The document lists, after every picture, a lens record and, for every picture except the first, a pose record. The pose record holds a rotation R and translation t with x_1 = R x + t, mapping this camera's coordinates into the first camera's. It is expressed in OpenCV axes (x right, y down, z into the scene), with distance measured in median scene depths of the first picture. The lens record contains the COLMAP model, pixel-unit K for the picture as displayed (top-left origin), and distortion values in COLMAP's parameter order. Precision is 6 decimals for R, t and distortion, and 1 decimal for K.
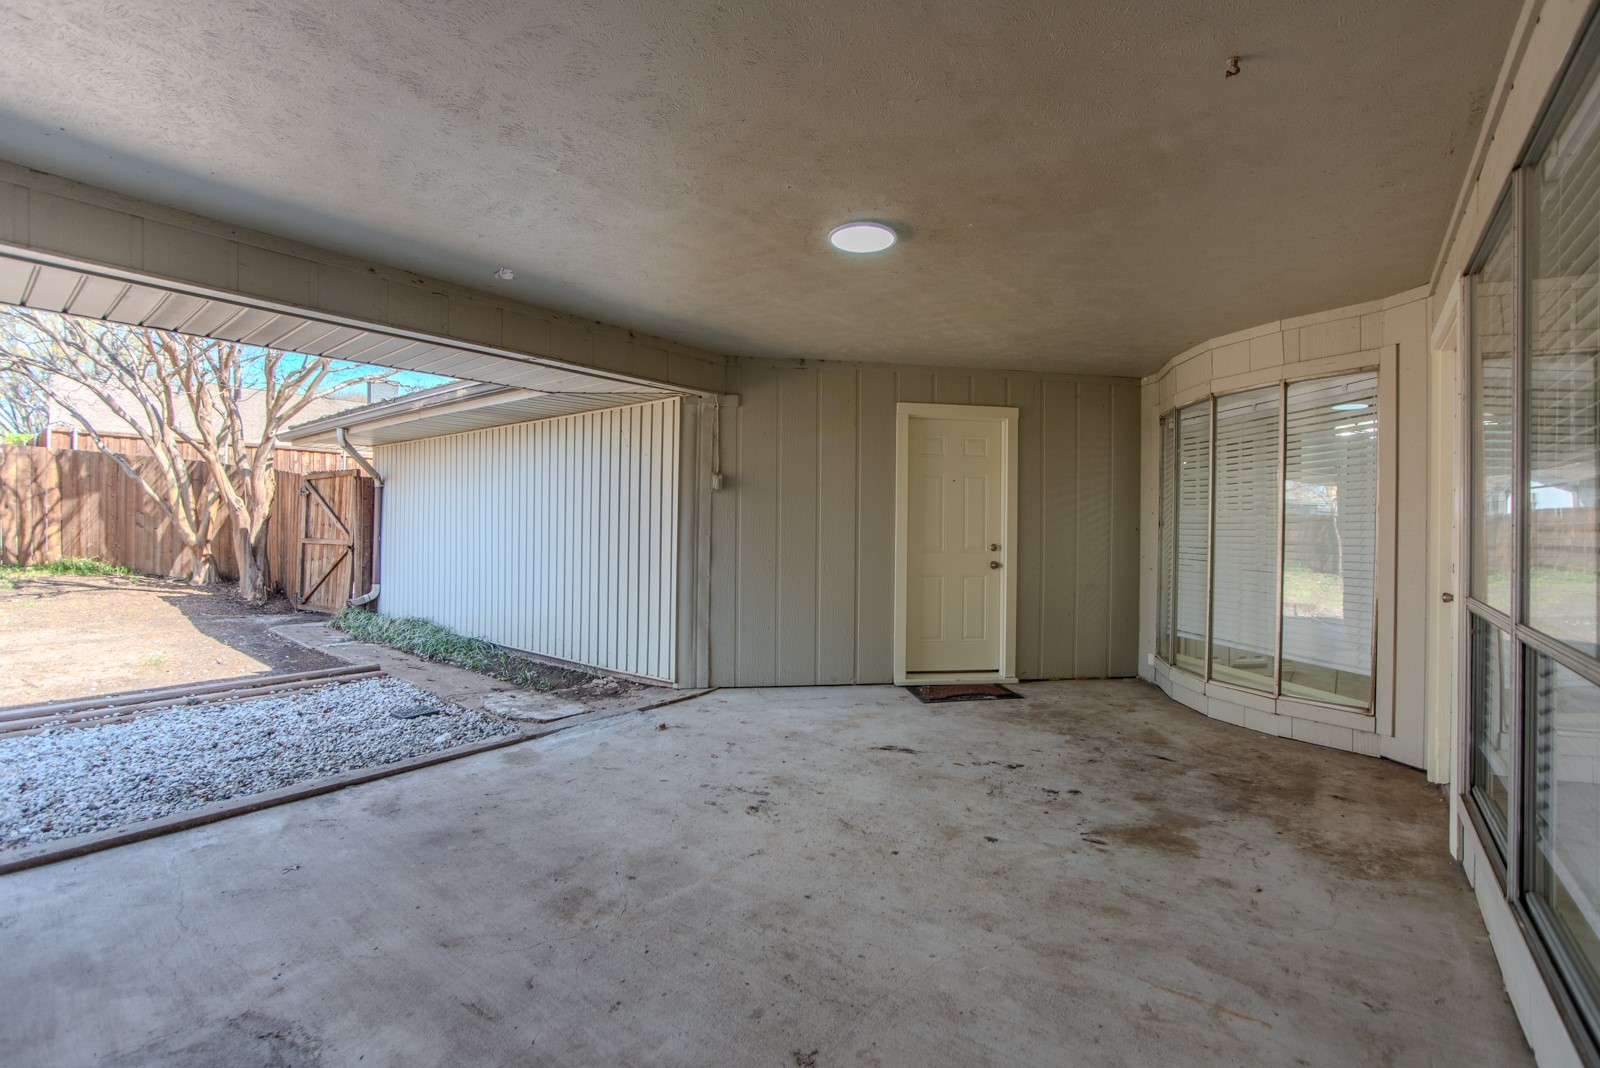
lens RADIAL K [[697.9, 0, 806.4], [0, 697.9, 527.0], [0, 0, 1]] dist [-0.054154, 0.016866]
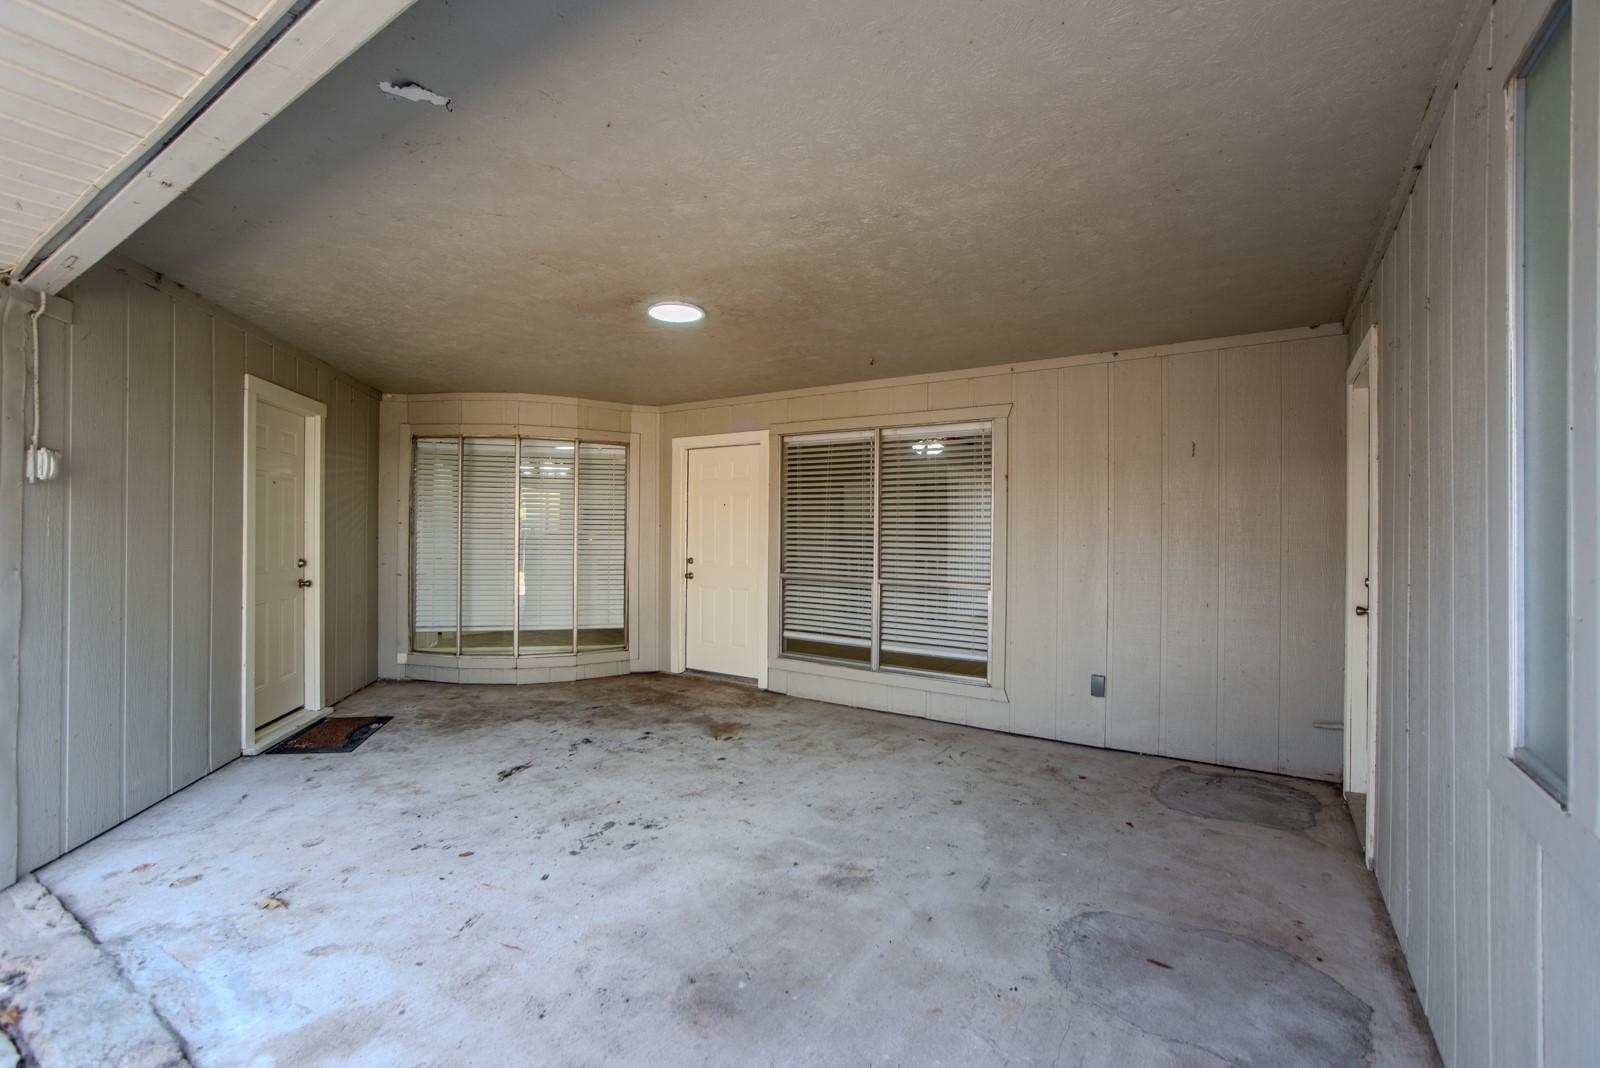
lens RADIAL K [[697.9, 0, 806.4], [0, 697.9, 527.0], [0, 0, 1]] dist [-0.054154, 0.016866]
pose [[-0.065568, -0.002802, 0.997844, -1.038974], [-0.016134, 0.999868, 0.001747, -0.037264], [-0.997718, -0.015984, -0.065604, 0.795051]]
